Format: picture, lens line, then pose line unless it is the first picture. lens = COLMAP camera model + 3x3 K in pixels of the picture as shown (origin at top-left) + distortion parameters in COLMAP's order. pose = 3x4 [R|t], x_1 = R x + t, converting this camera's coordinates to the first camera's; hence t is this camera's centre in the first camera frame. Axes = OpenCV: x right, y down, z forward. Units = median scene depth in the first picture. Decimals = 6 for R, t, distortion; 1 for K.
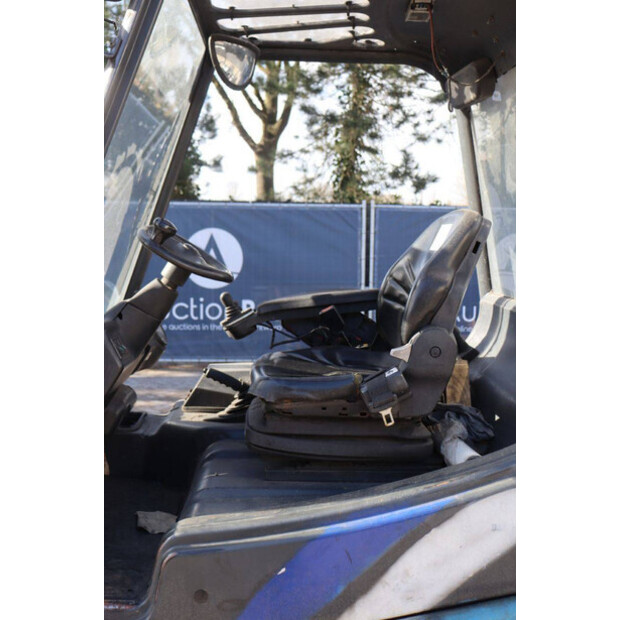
lens RADIAL K [[675.1, 0, 310.0], [0, 675.1, 310.0], [0, 0, 1]] dist [-0.030025, -0.021670]
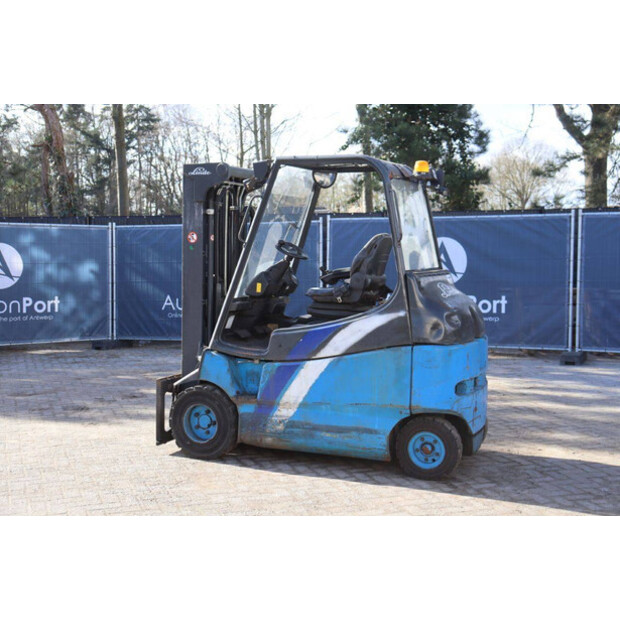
lens RADIAL K [[884.3, 0, 310.0], [0, 884.3, 310.0], [0, 0, 1]] dist [0.051411, 0.044323]
pose [[0.893603, 0.013969, -0.448642, 0.255475], [-0.029563, 0.999177, -0.027773, 0.044619], [0.447884, 0.038081, 0.893280, -0.383534]]
